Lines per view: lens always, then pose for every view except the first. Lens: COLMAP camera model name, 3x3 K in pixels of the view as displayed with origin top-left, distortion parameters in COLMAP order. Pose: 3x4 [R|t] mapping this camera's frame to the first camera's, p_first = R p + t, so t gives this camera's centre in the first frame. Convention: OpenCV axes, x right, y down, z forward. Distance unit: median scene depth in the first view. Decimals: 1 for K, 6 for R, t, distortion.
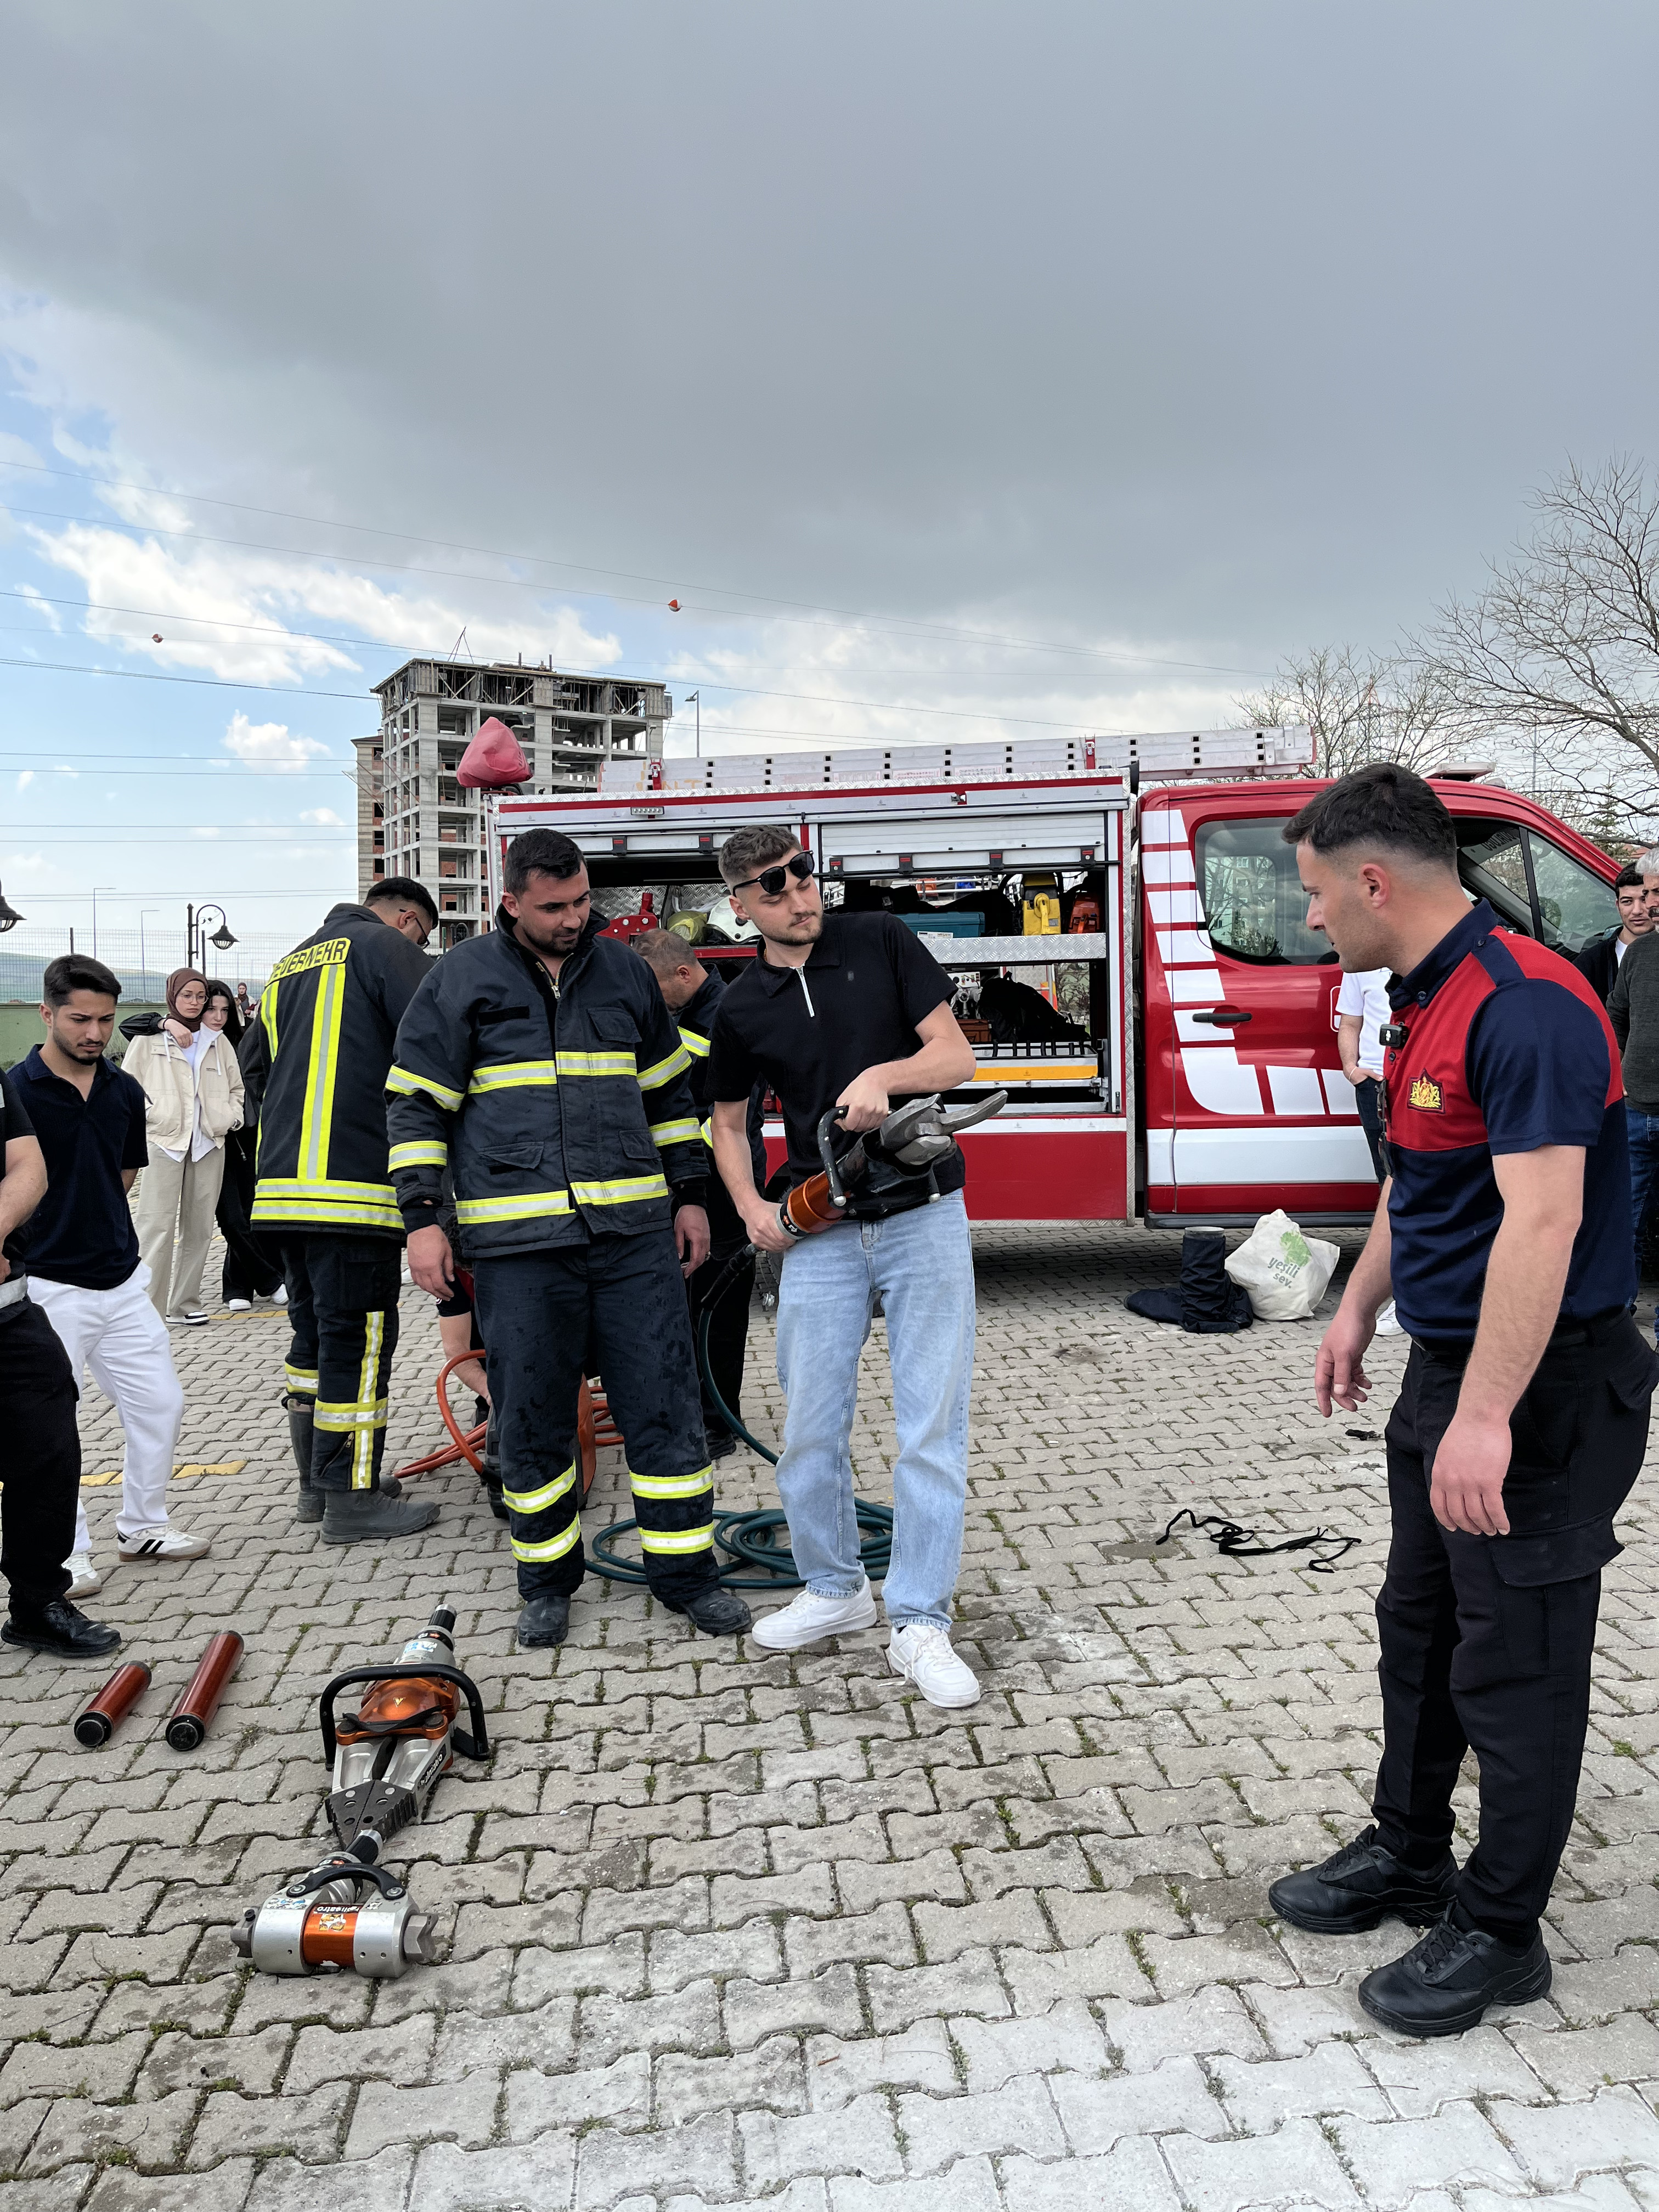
lens RADIAL K [[1669.7, 0, 821.5], [0, 1669.7, 1109.0], [0, 0, 1]] dist [0.063577, -0.091831]
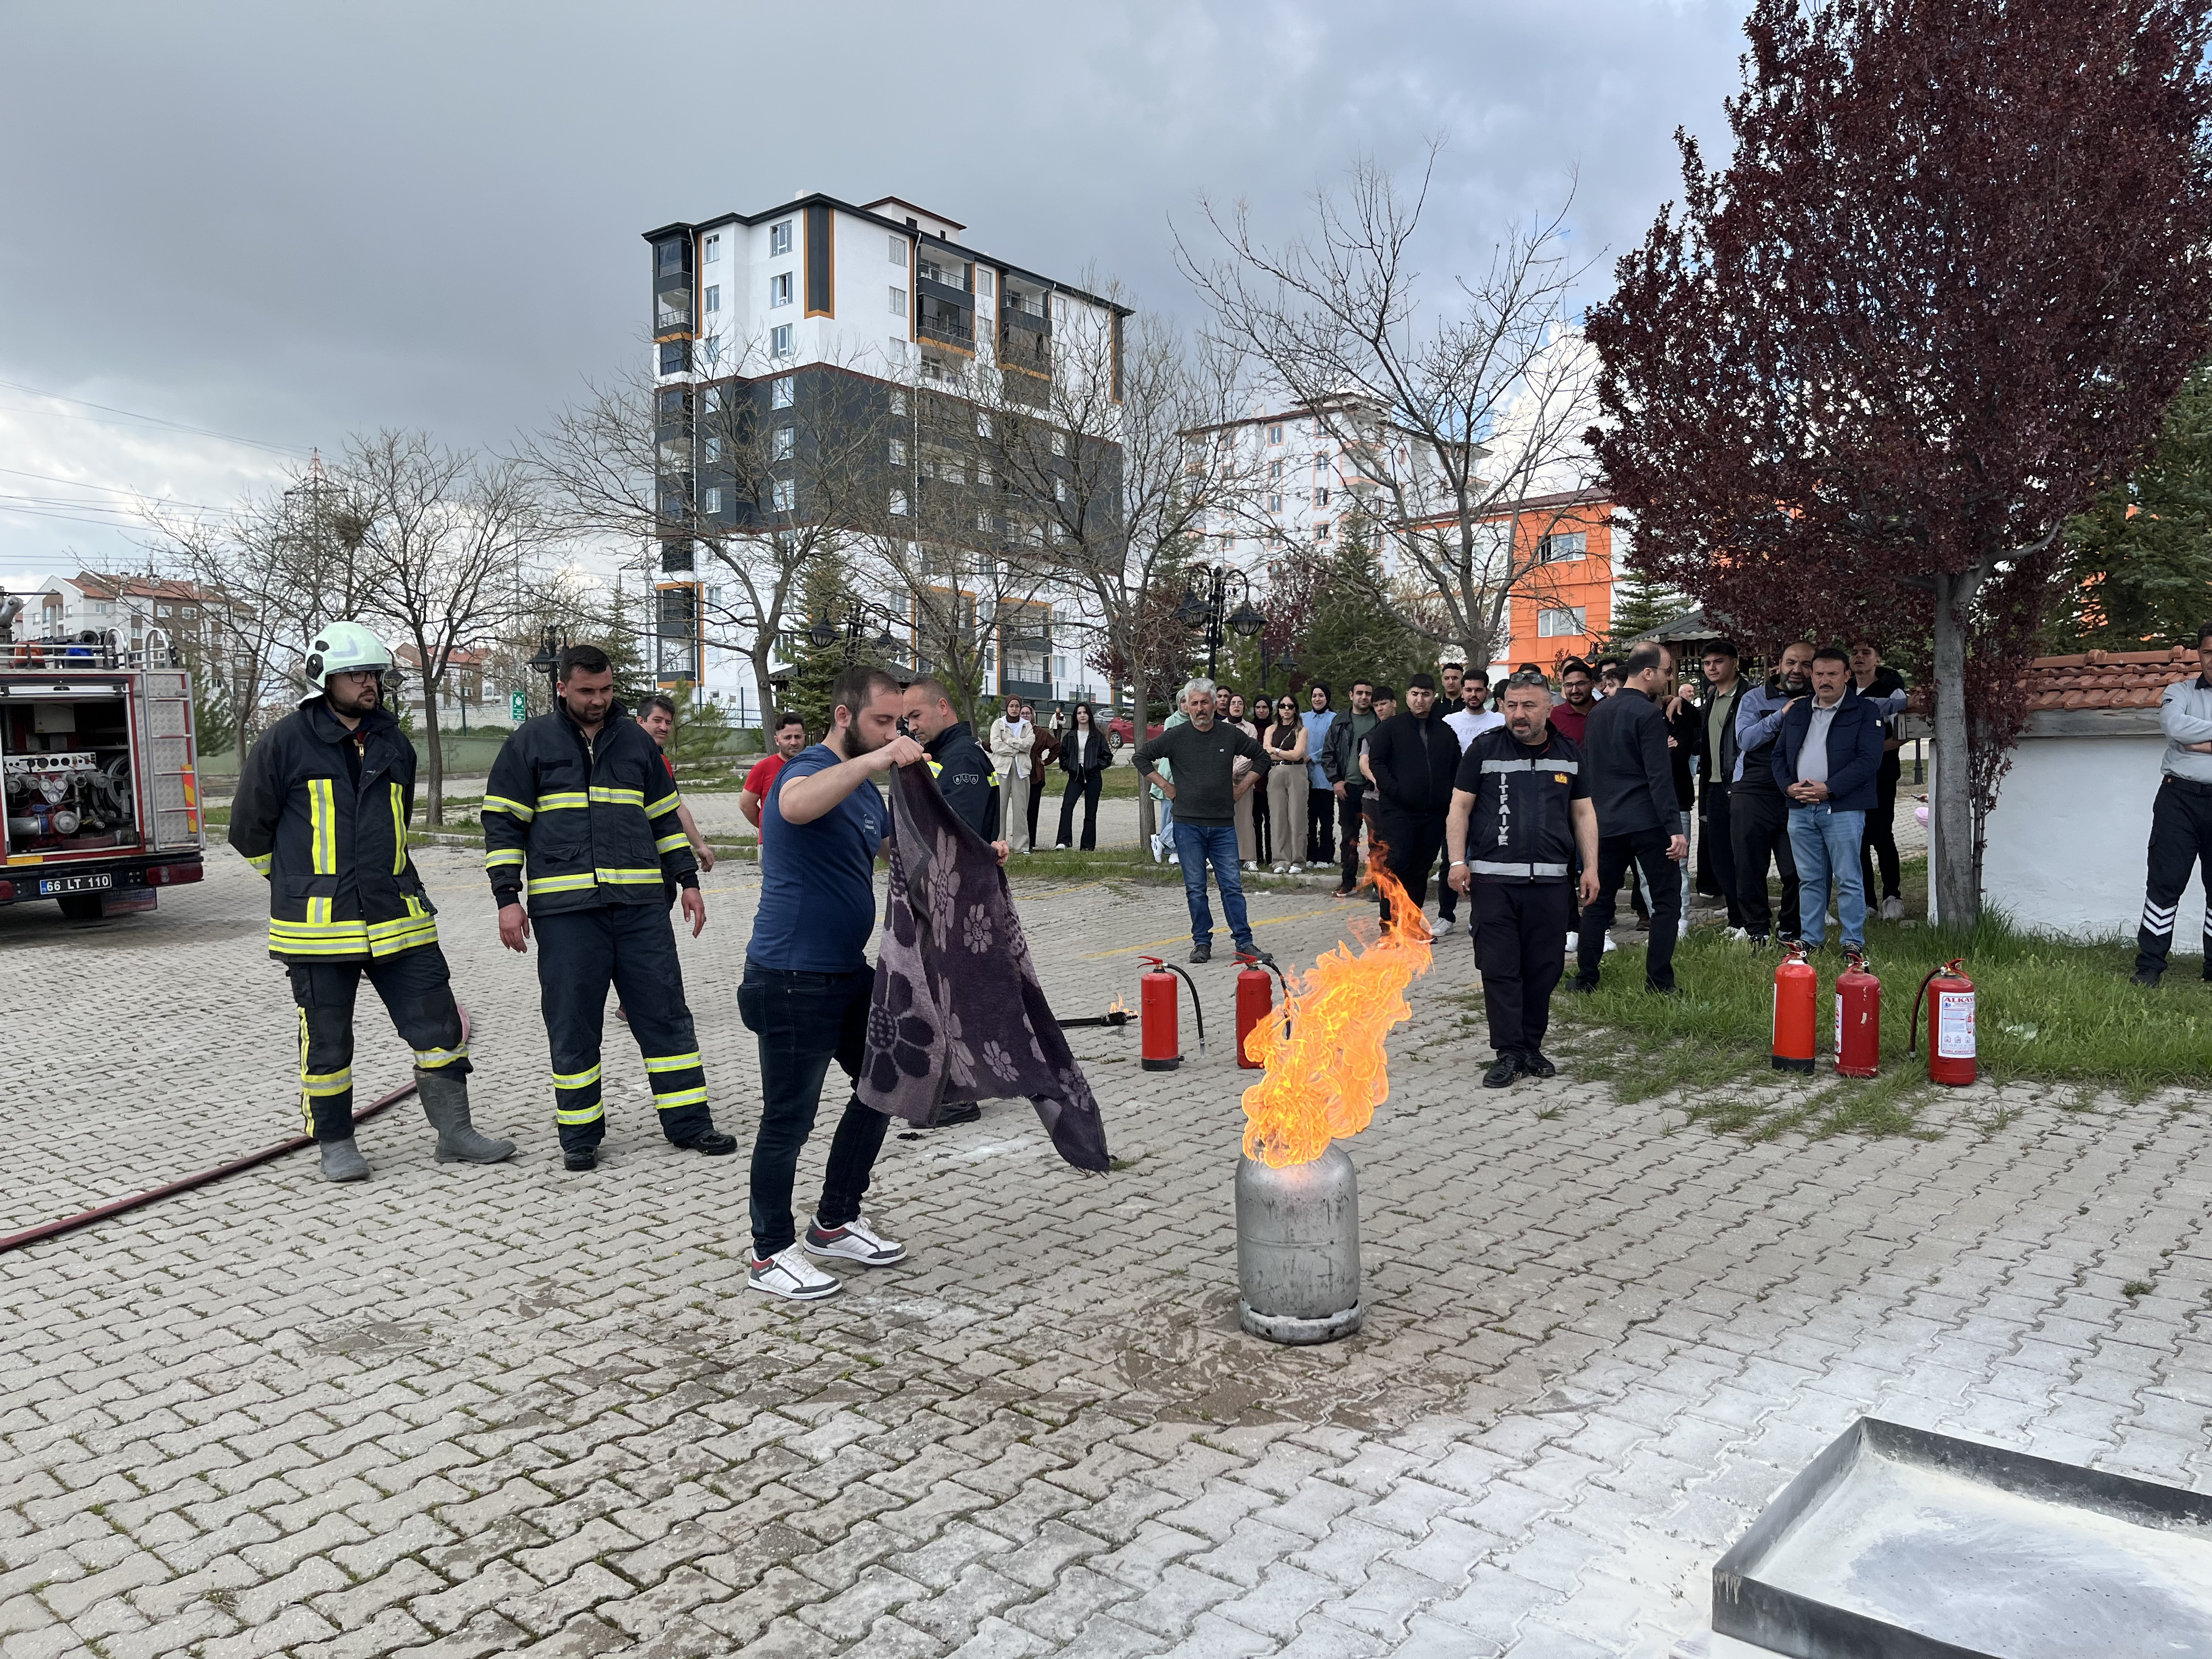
lens RADIAL K [[1669.7, 0, 1118.3], [0, 1669.7, 839.1], [0, 0, 1]] dist [0.063577, -0.091831]
pose [[0.722813, -0.023857, 0.690632, -0.562471], [0.046966, 0.998789, -0.014653, 0.002789], [-0.689446, 0.043028, 0.723058, 0.002445]]
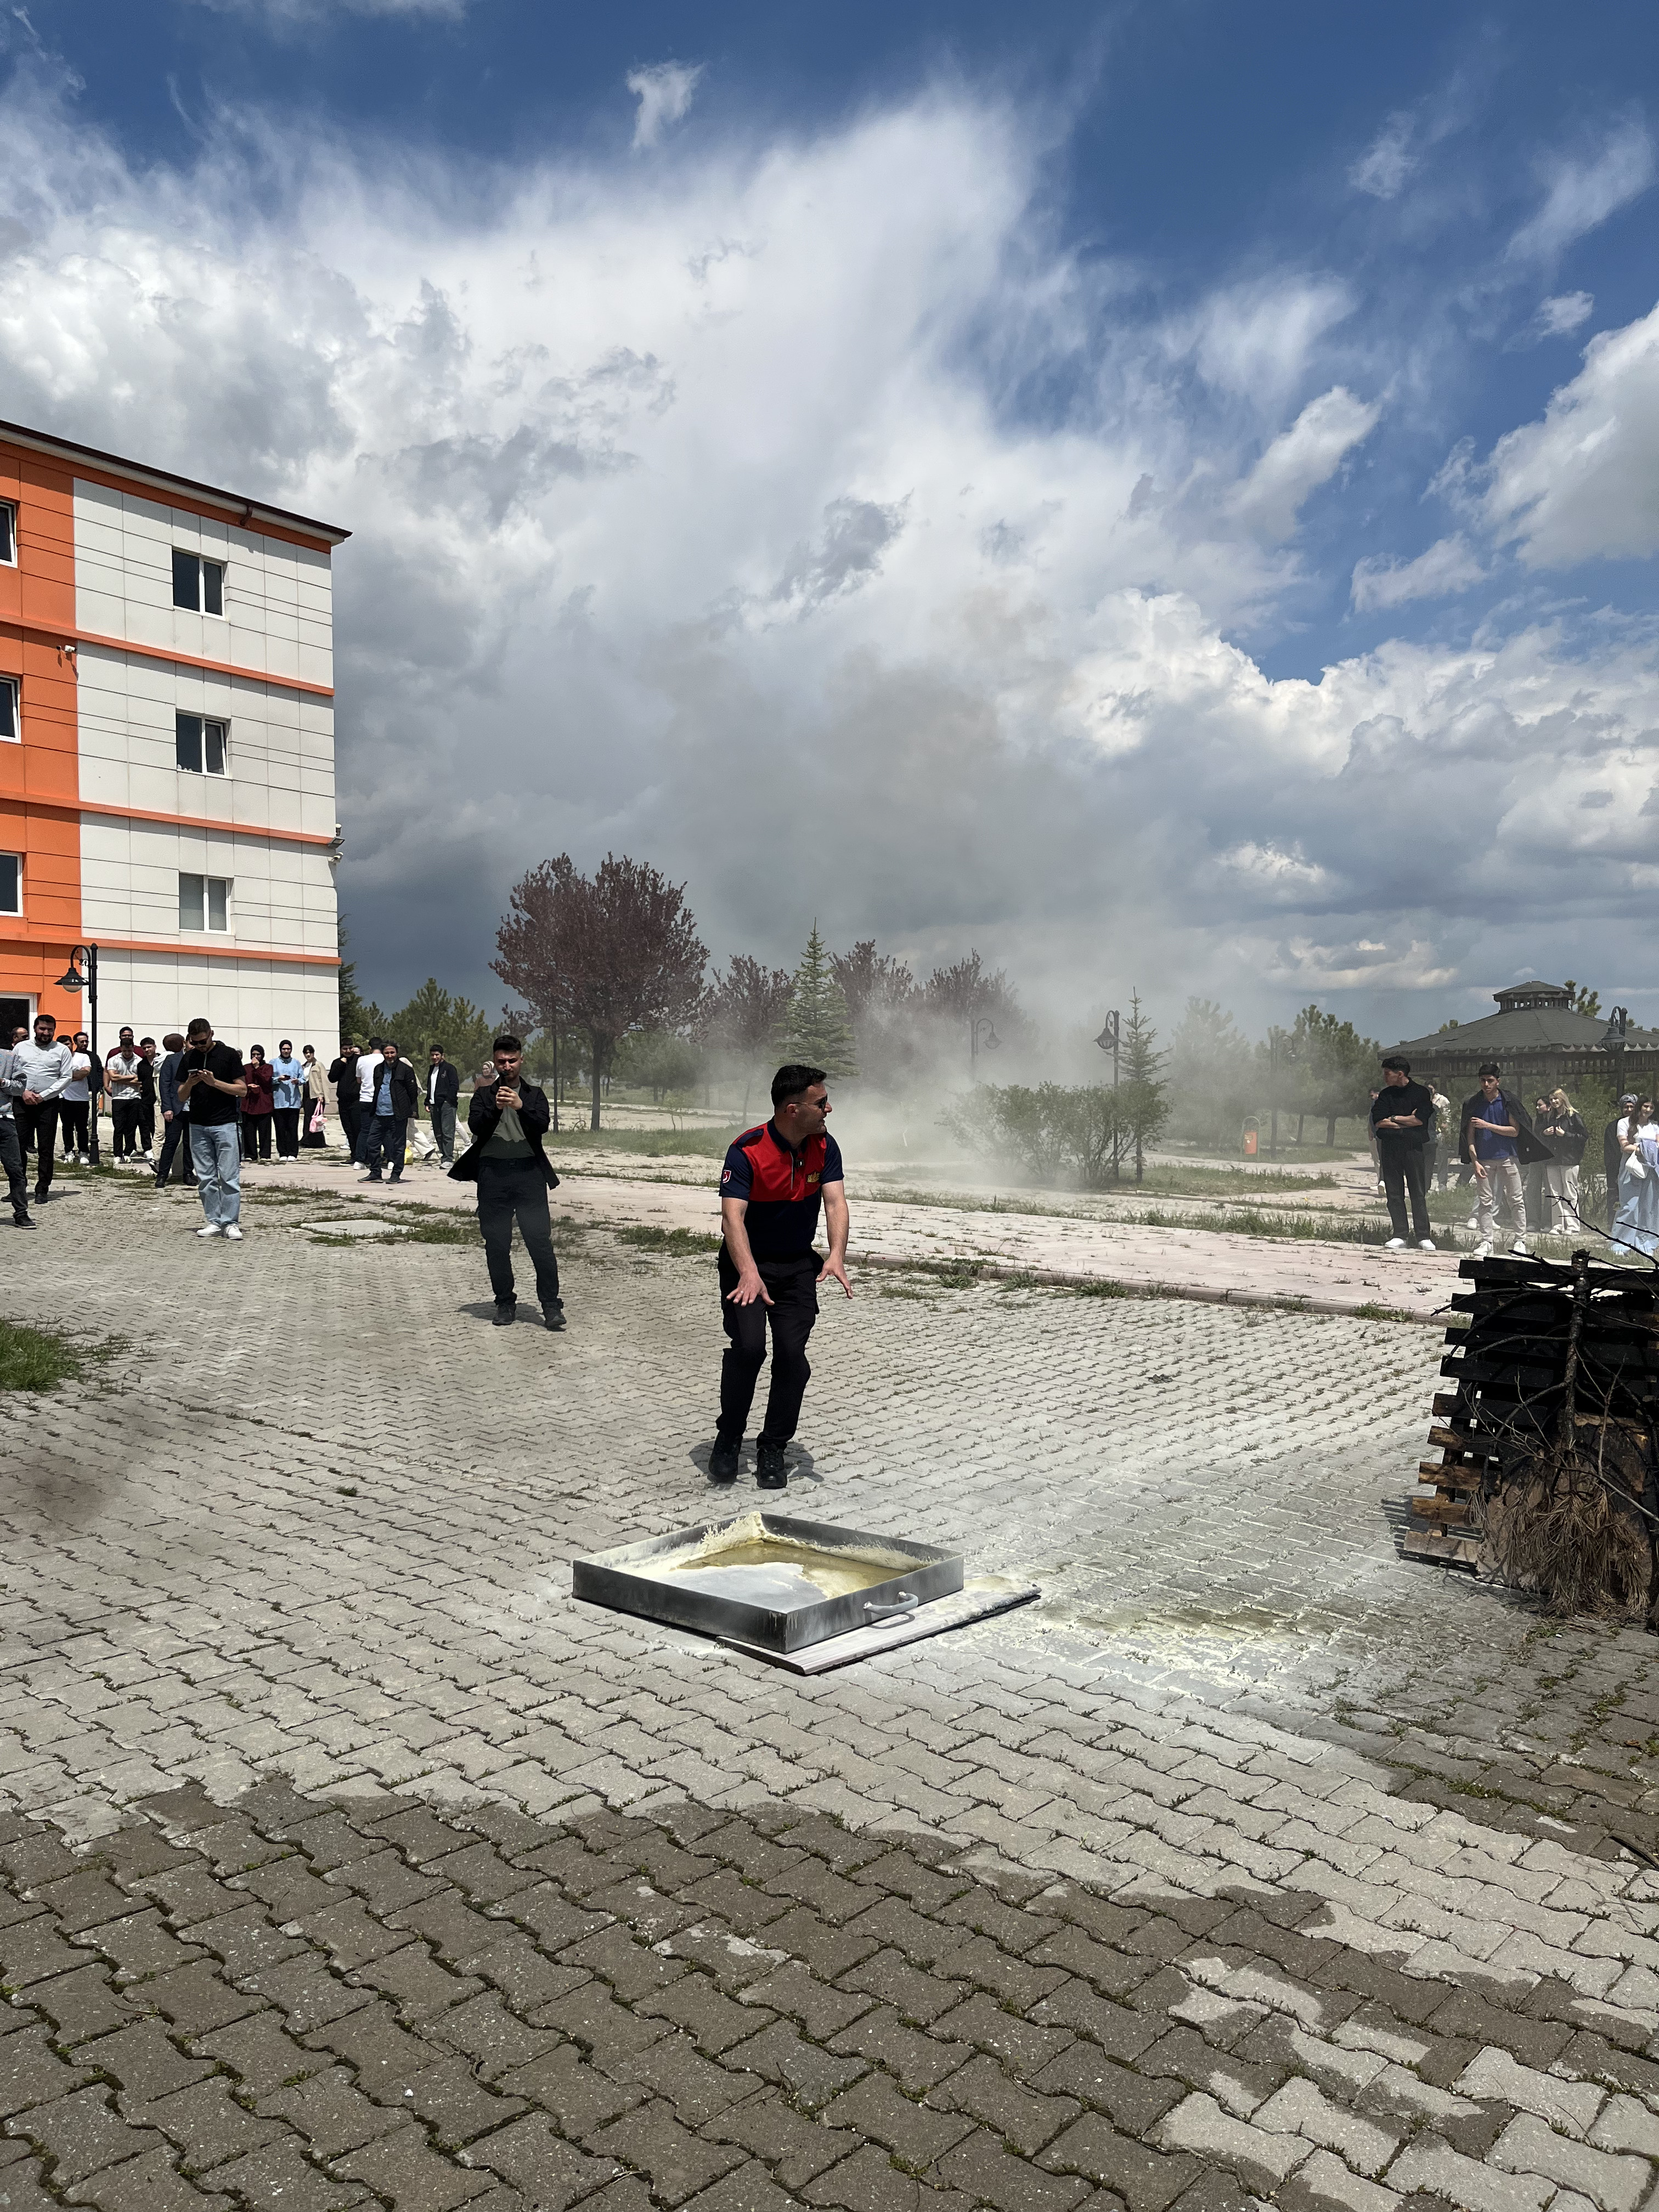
lens RADIAL K [[1669.7, 0, 799.3], [0, 1669.7, 1100.9], [0, 0, 1]] dist [0.063577, -0.091831]
pose [[-0.686323, 0.013858, 0.727165, -0.741262], [0.055154, 0.997931, 0.033038, -0.076373], [-0.725202, 0.062781, -0.685668, 1.143940]]
